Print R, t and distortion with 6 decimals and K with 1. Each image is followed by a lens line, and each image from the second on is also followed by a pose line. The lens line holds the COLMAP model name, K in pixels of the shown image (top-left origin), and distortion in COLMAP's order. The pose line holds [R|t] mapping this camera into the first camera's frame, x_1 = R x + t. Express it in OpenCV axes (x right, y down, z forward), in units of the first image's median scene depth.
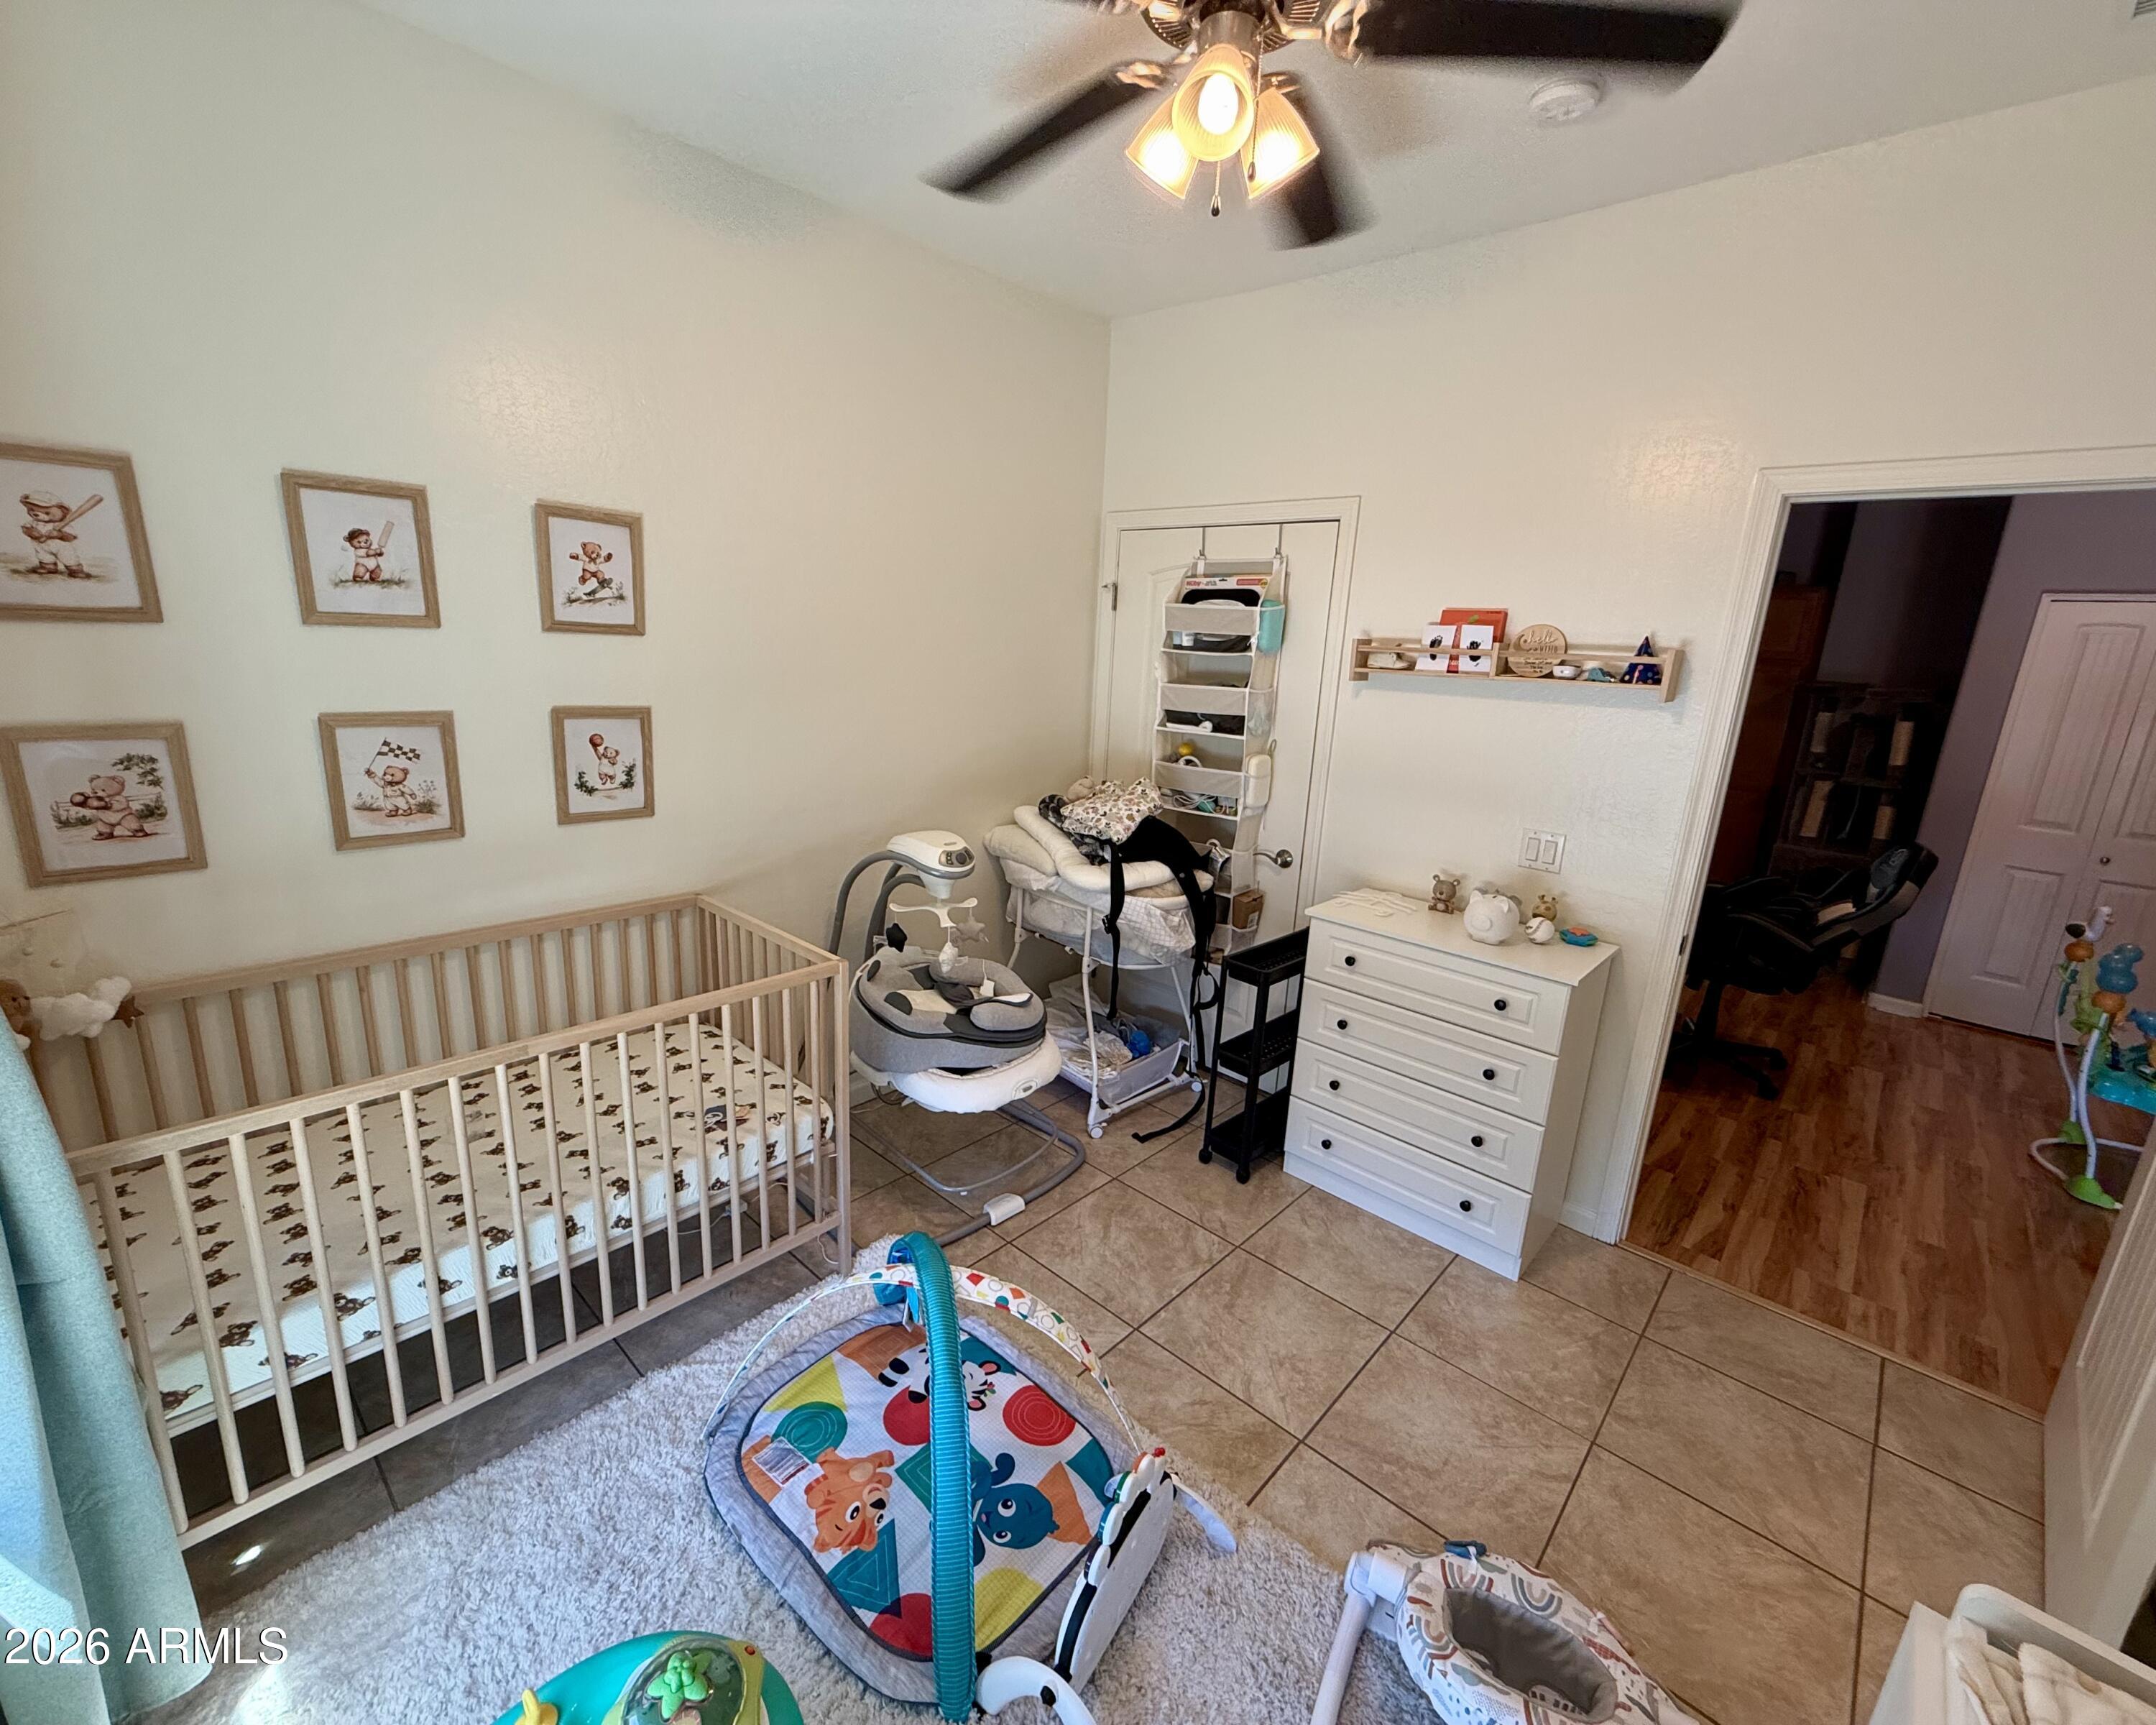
lens RADIAL K [[915.9, 0, 1074.5], [0, 915.9, 861.6], [0, 0, 1]] dist [0.000441, 0.000015]
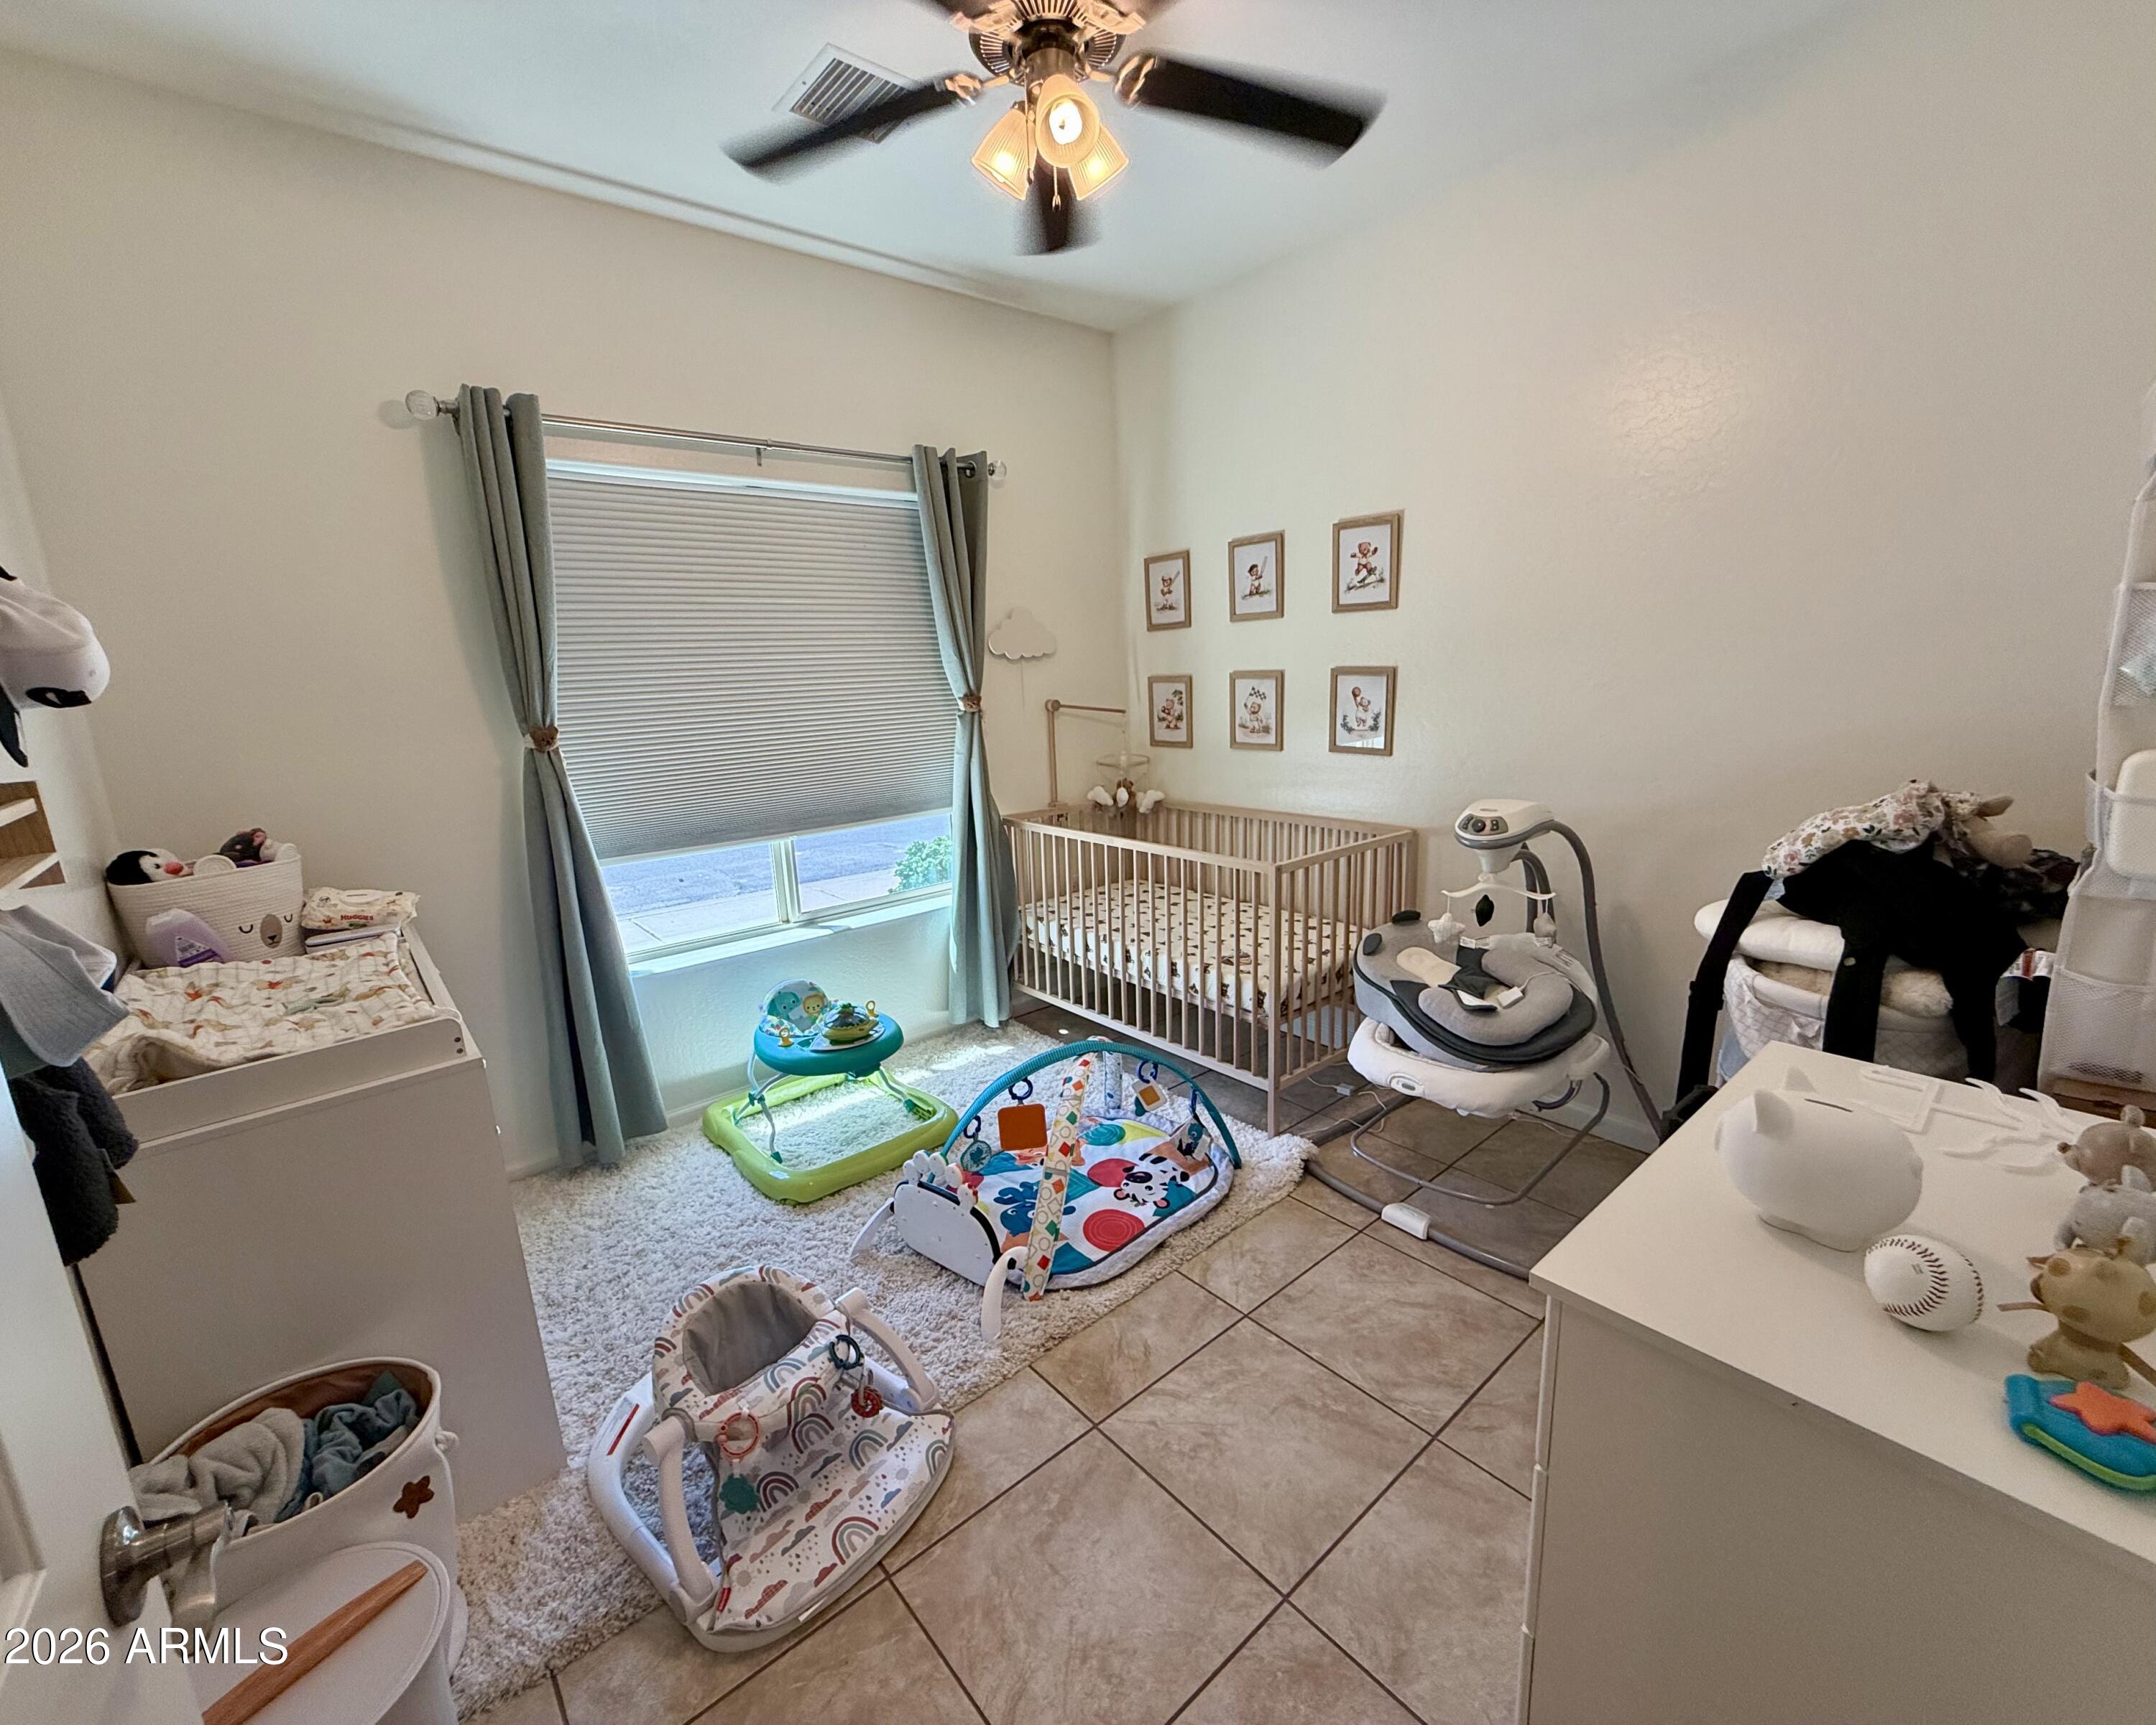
lens RADIAL K [[915.9, 0, 1074.5], [0, 915.9, 861.6], [0, 0, 1]] dist [0.000441, 0.000015]
pose [[-0.125038, 0.166304, -0.978115, 0.952253], [-0.202244, 0.960880, 0.189228, -0.070869], [0.971320, 0.221479, -0.086513, 0.843781]]
